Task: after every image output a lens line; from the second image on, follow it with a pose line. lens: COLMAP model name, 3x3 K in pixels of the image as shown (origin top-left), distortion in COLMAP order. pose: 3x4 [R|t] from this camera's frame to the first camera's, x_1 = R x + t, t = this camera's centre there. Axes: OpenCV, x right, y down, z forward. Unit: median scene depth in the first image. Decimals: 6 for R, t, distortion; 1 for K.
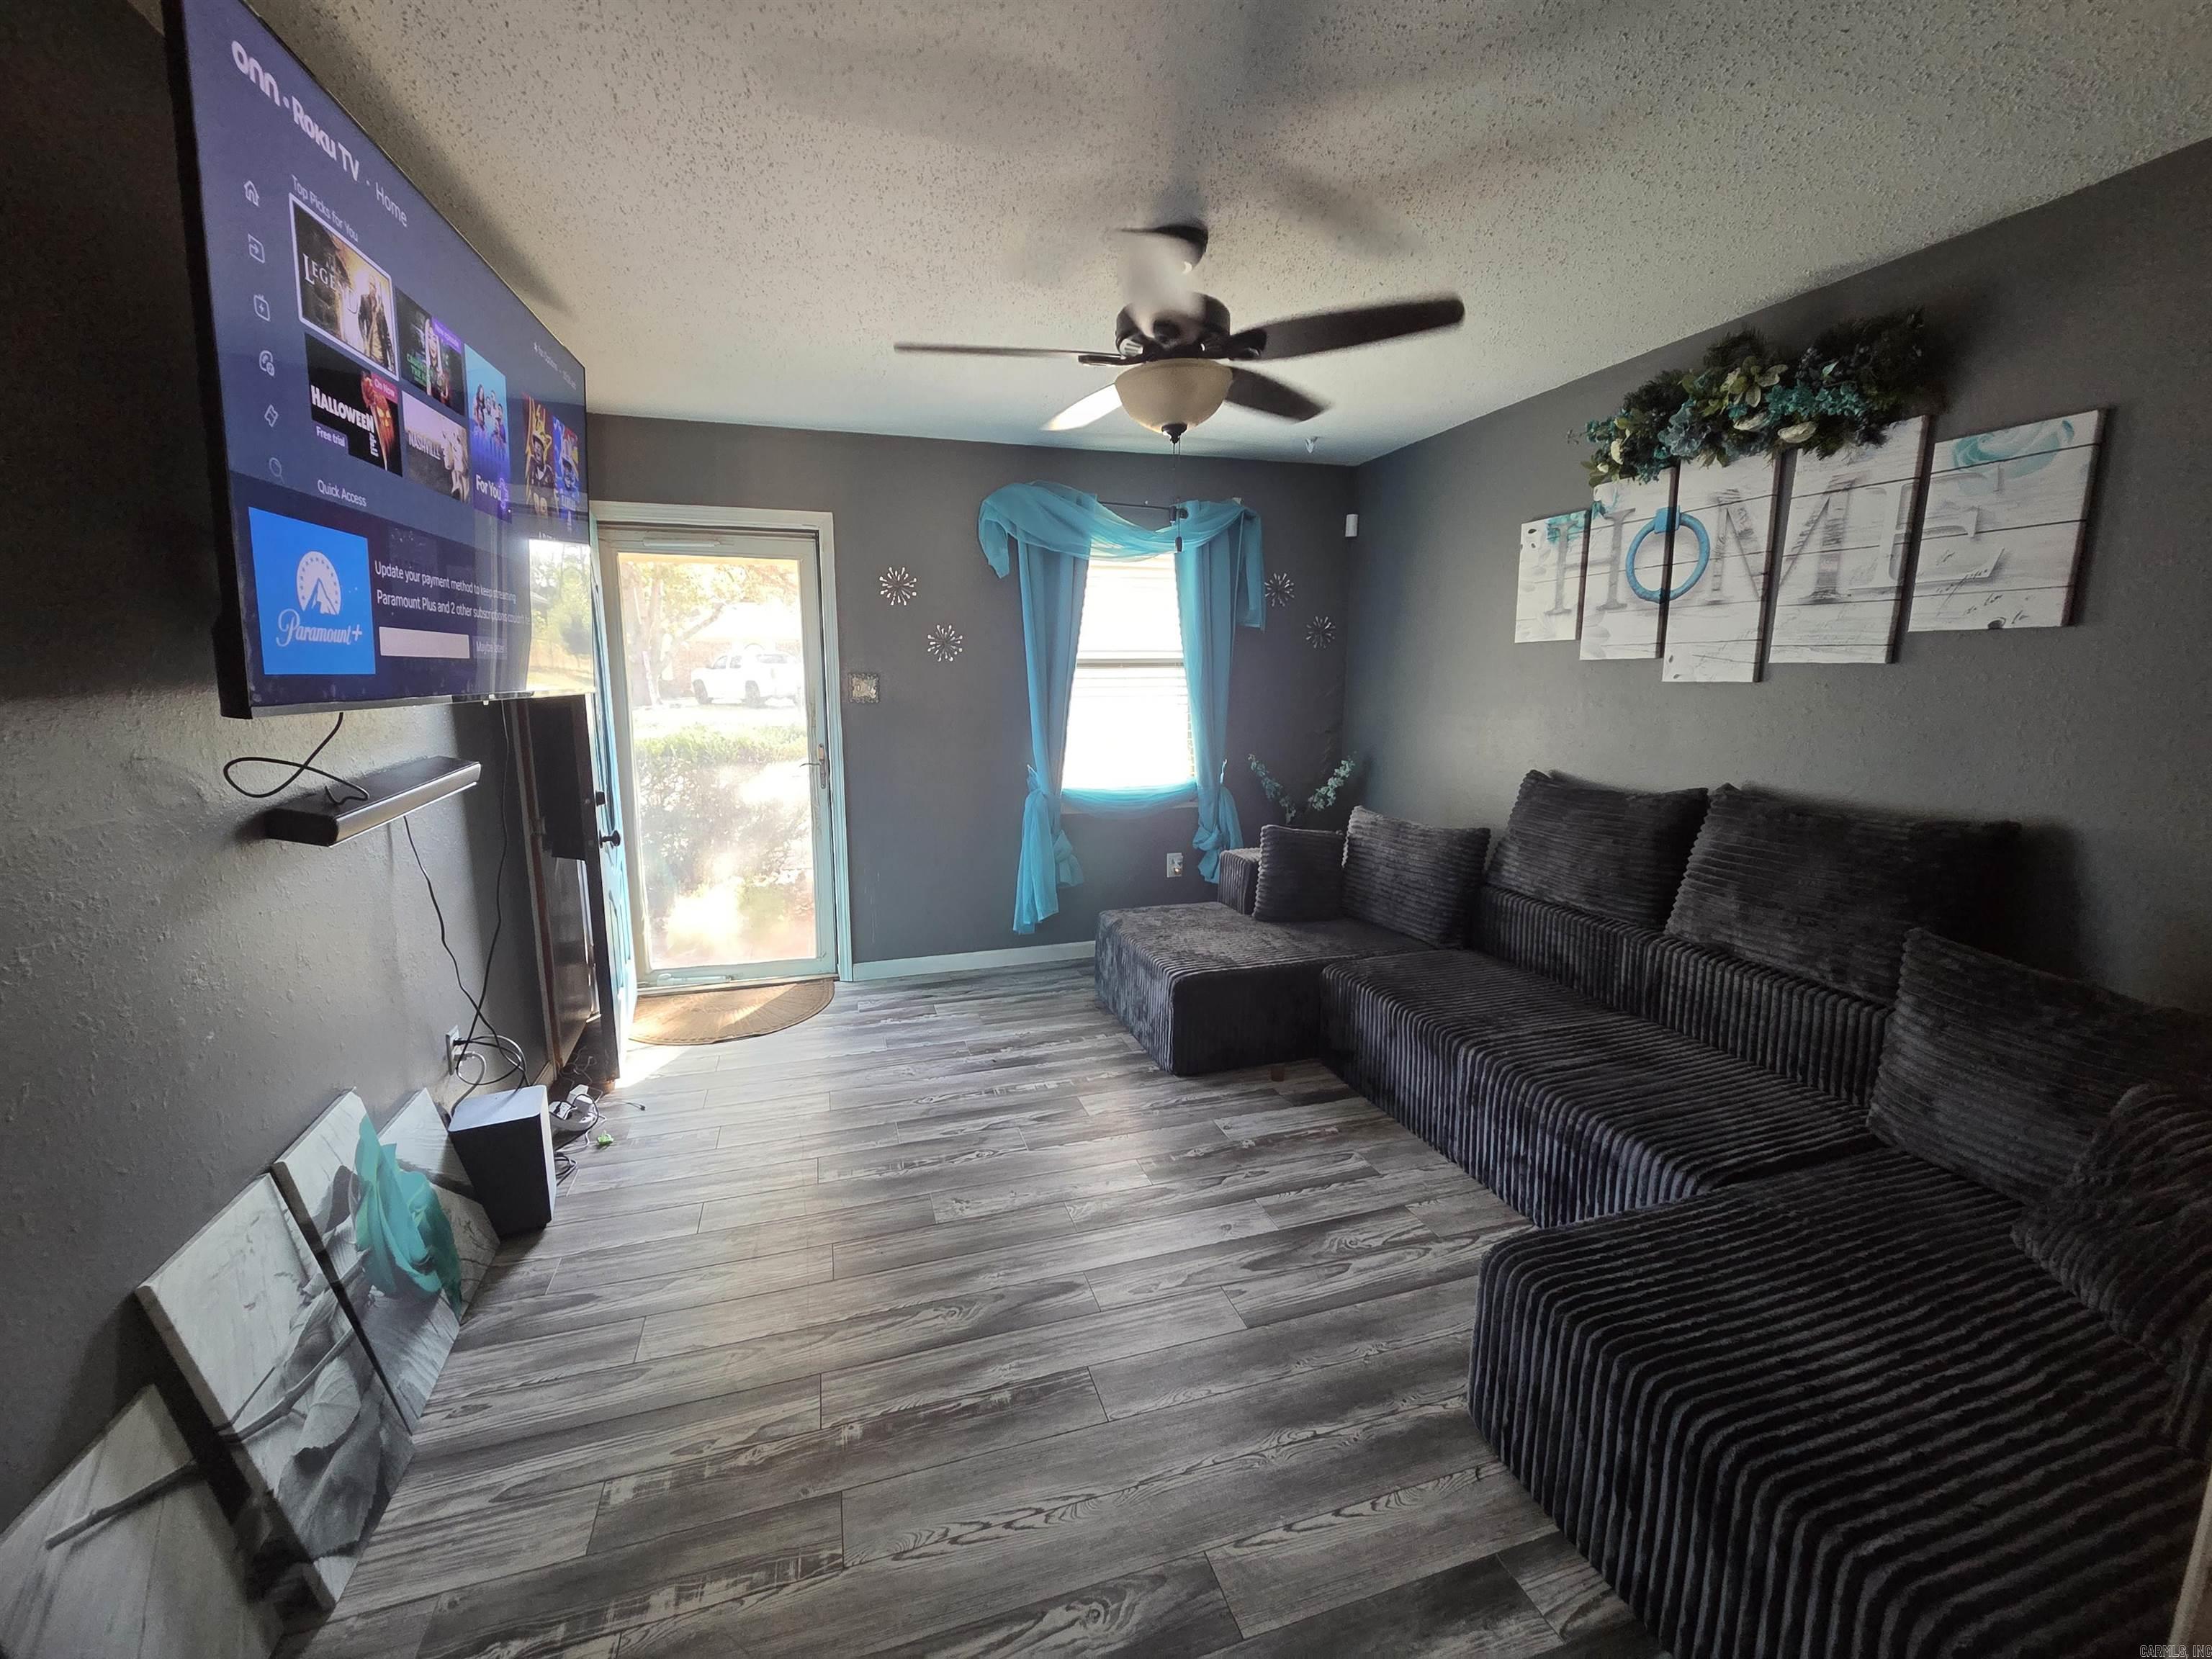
lens RADIAL K [[898.1, 0, 1100.6], [0, 898.1, 827.8], [0, 0, 1]] dist [0.000677, 0.000544]
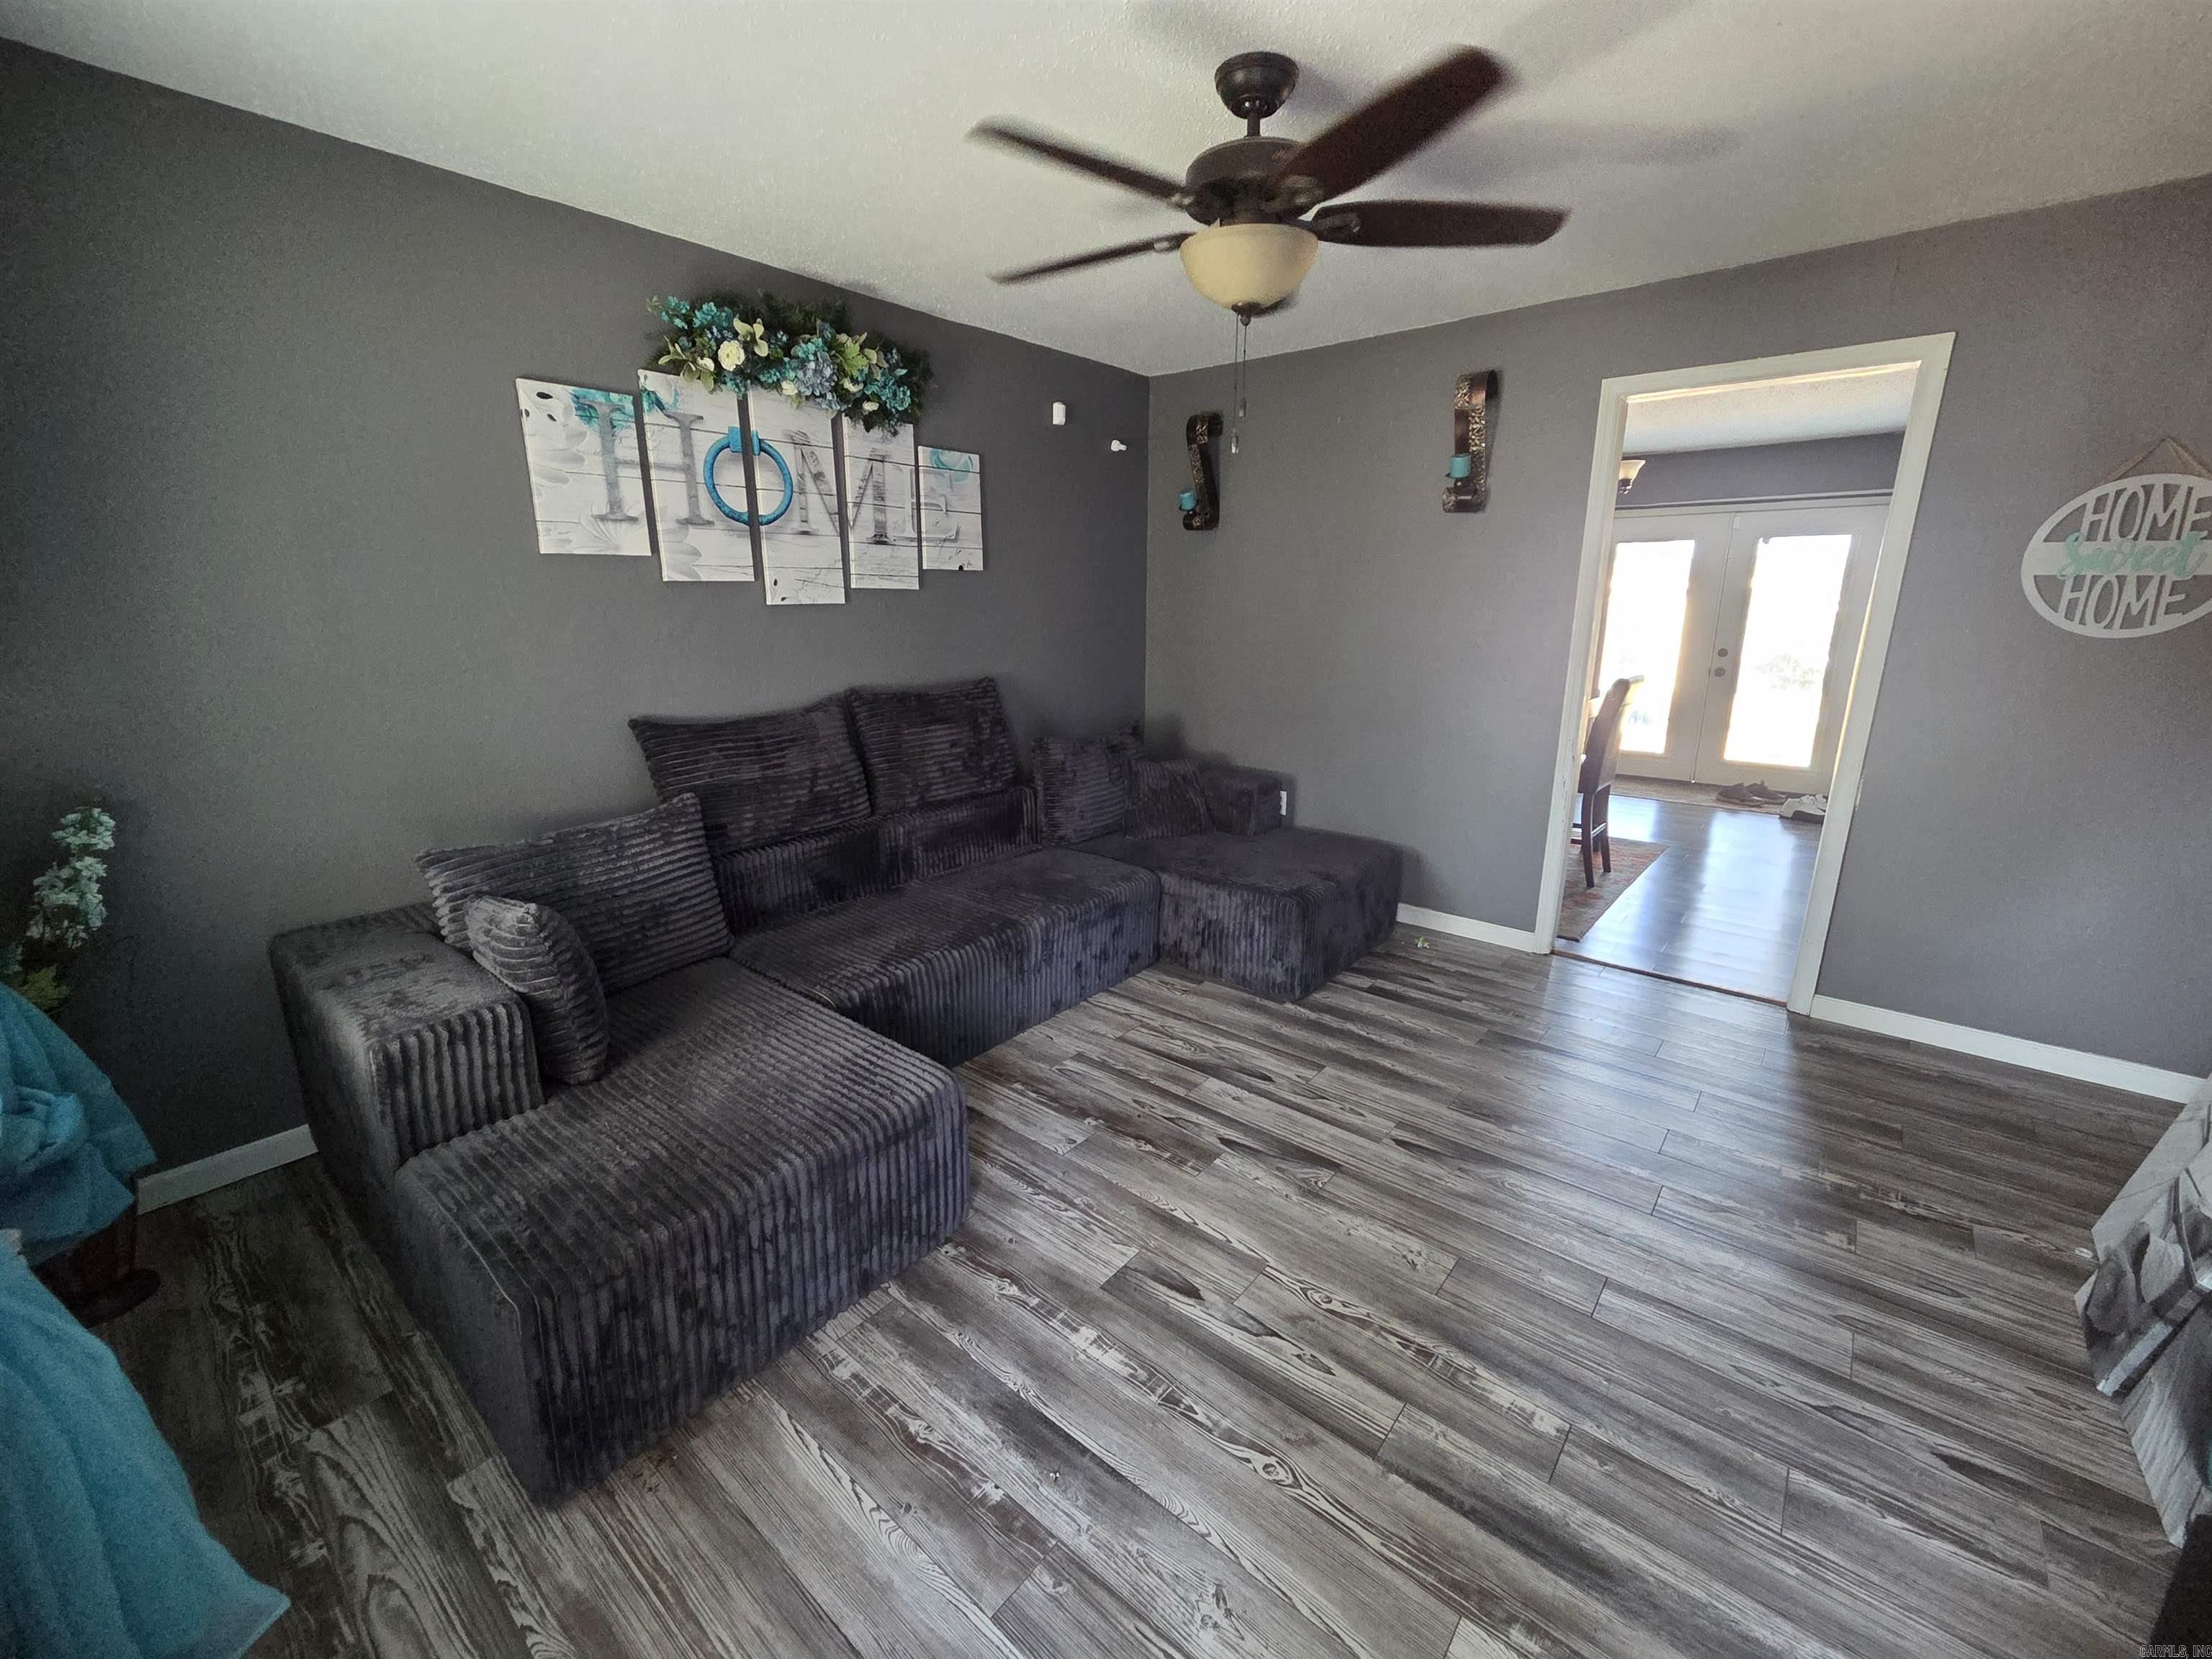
lens RADIAL K [[898.1, 0, 1100.6], [0, 898.1, 827.8], [0, 0, 1]] dist [0.000677, 0.000544]
pose [[-0.535363, -0.205917, 0.819137, -0.523480], [0.148798, 0.931664, 0.331455, -0.224342], [-0.831412, 0.299335, -0.468138, 1.334704]]
